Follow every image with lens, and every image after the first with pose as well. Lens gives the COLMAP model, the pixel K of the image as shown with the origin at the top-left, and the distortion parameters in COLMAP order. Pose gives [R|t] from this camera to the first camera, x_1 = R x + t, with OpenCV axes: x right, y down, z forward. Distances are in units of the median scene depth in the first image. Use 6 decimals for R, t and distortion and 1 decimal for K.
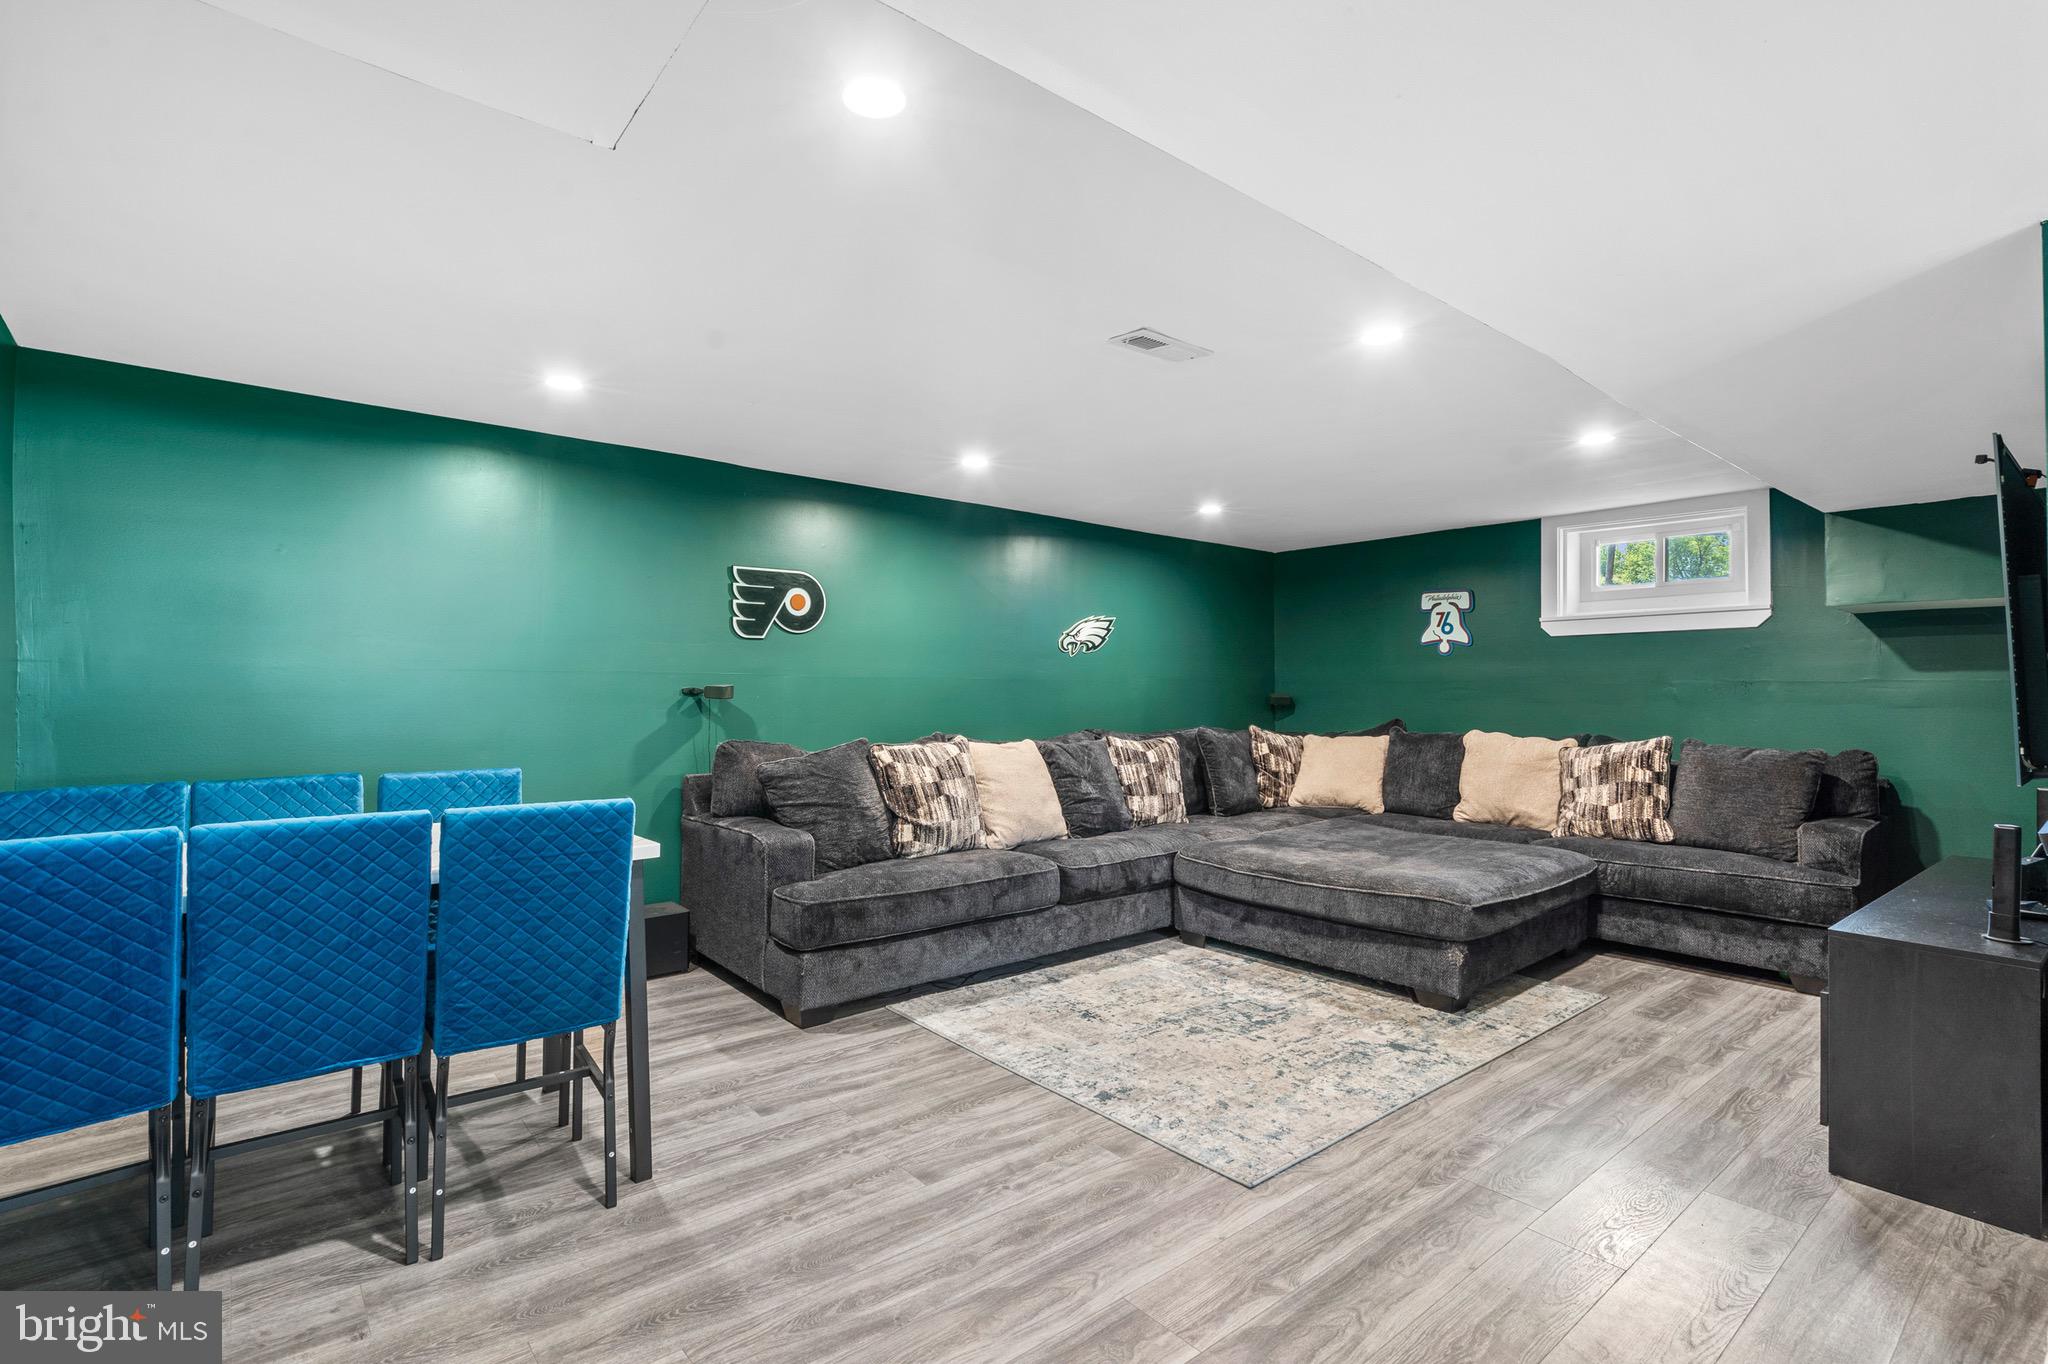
lens RADIAL K [[945.5, 0, 1033.3], [0, 945.5, 678.3], [0, 0, 1]] dist [-0.004558, 0.002526]
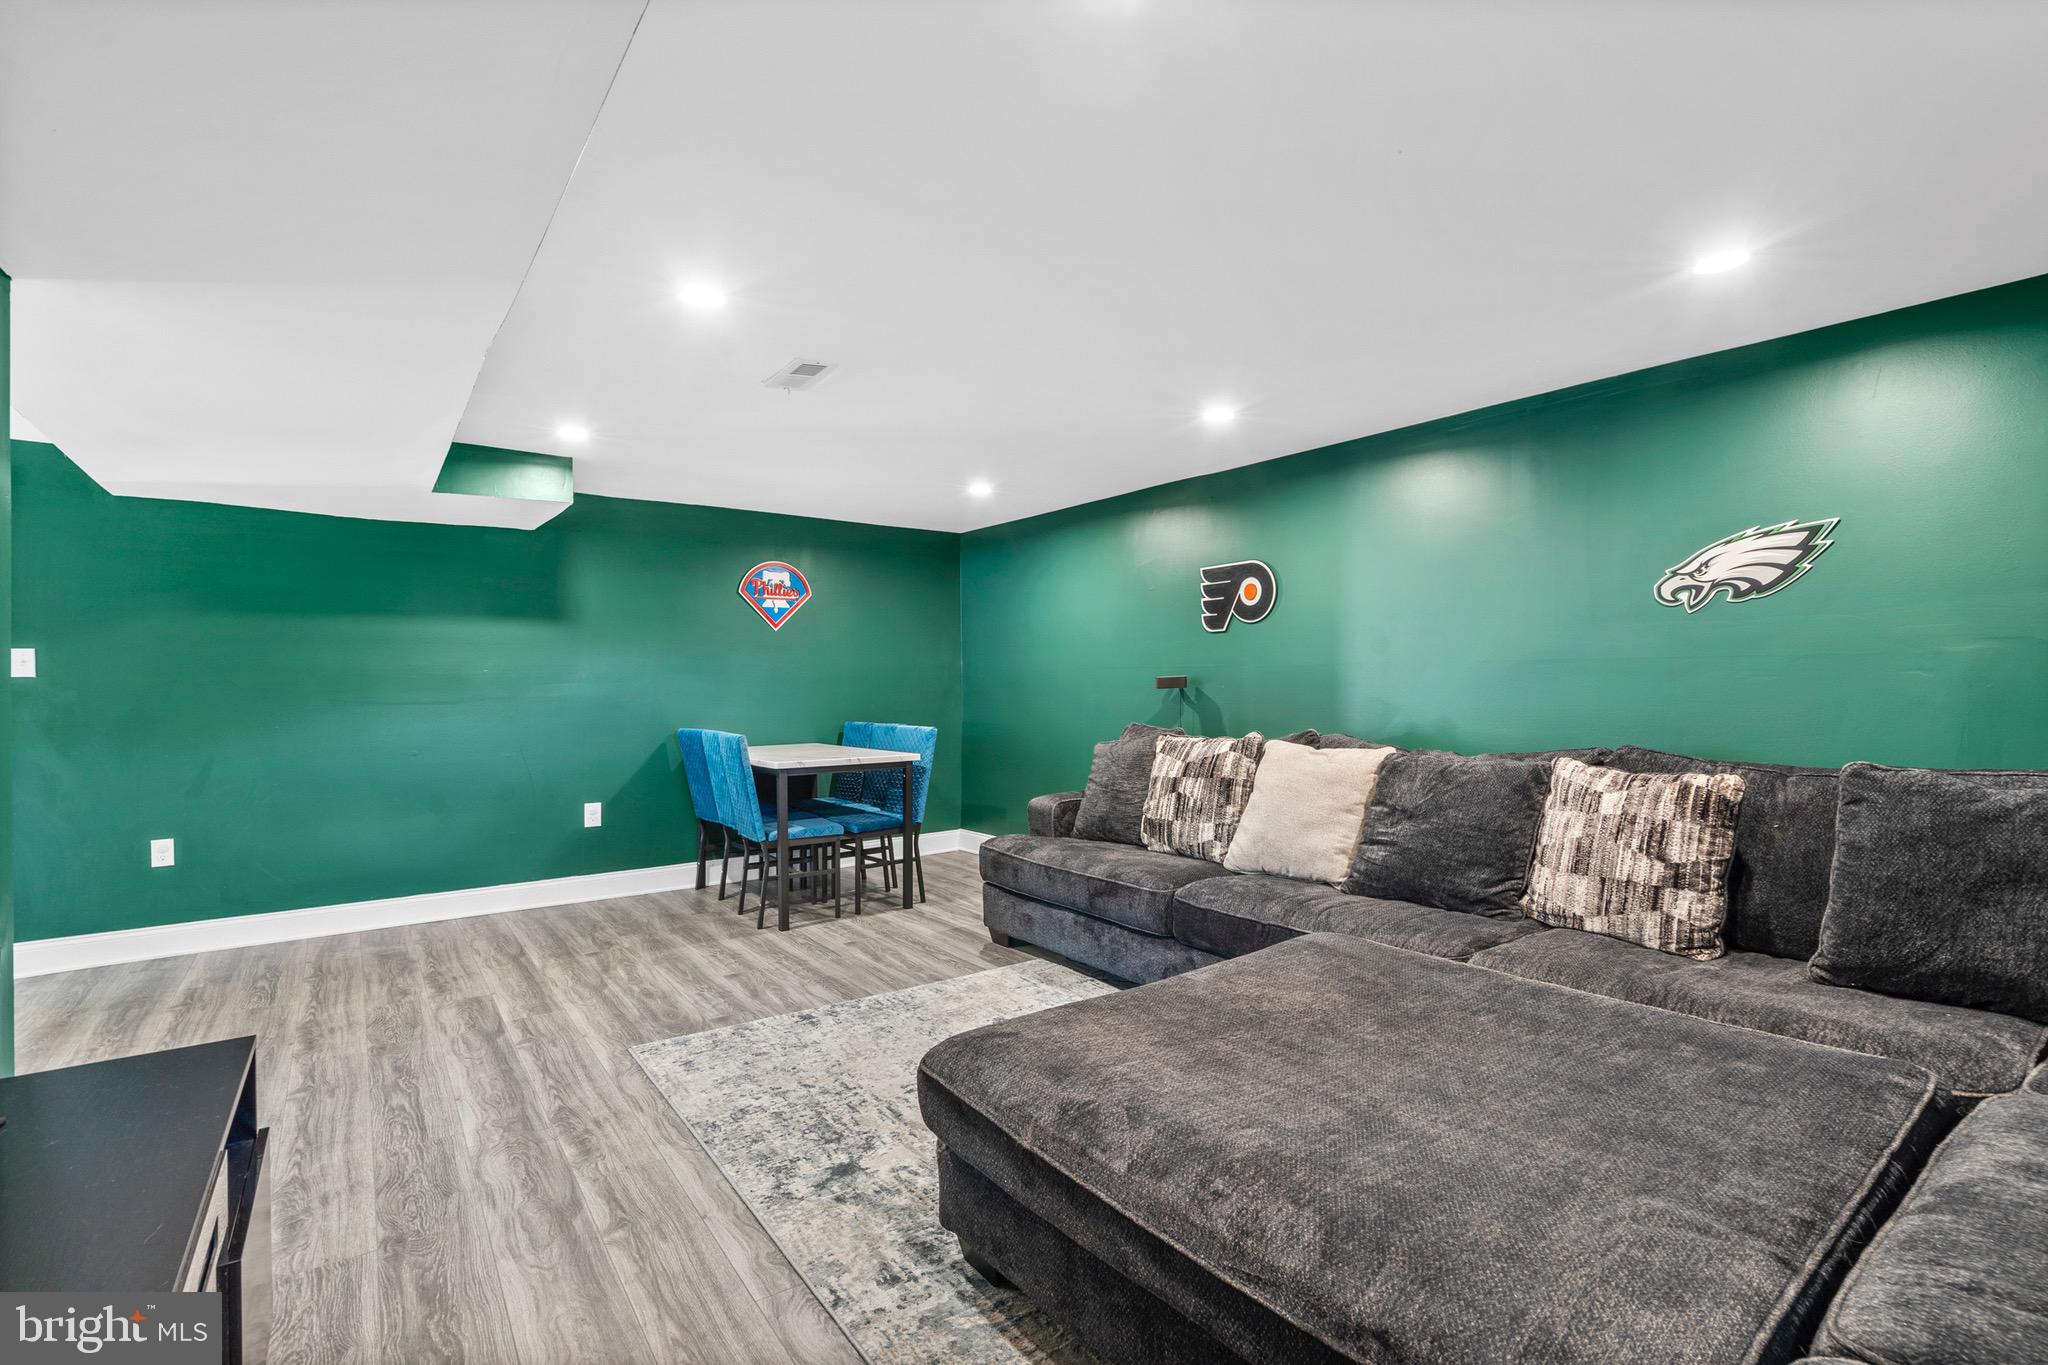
lens RADIAL K [[945.5, 0, 1021.7], [0, 945.5, 683.8], [0, 0, 1]] dist [-0.004558, 0.002526]
pose [[-0.074529, -0.000646, -0.997219, 0.793506], [0.020836, 0.999780, -0.002205, 0.014279], [0.997001, -0.020943, -0.074499, 0.861840]]
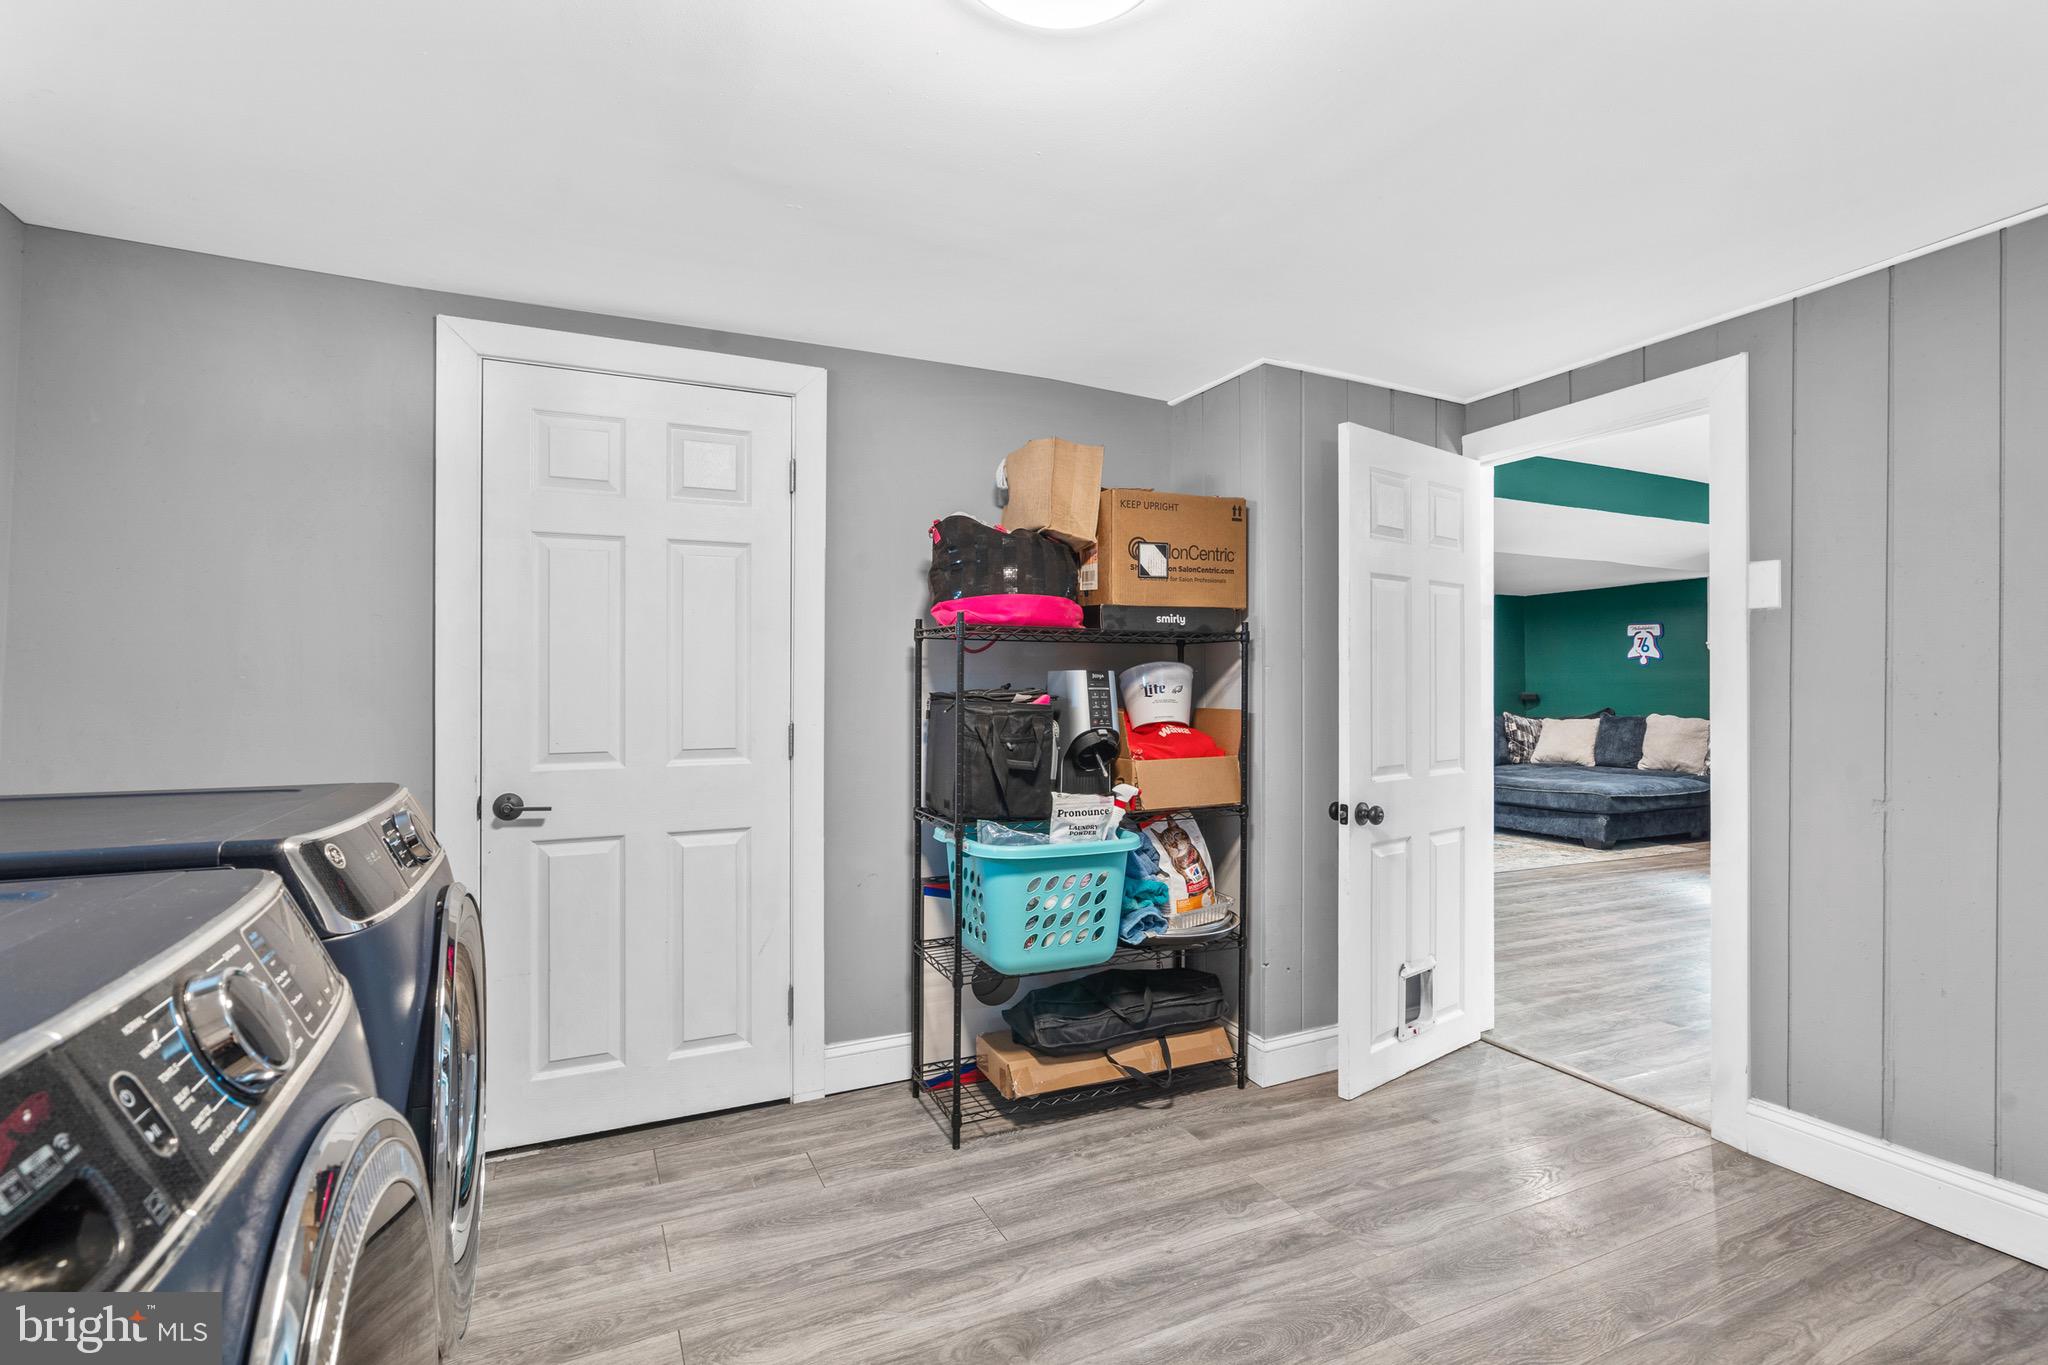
lens RADIAL K [[945.5, 0, 1020.6], [0, 945.5, 685.8], [0, 0, 1]] dist [-0.004558, 0.002526]
pose [[0.961621, -0.007737, -0.274271, -0.130360], [0.010726, 0.999898, 0.009401, -0.019849], [0.274170, -0.011982, 0.961607, -0.847212]]
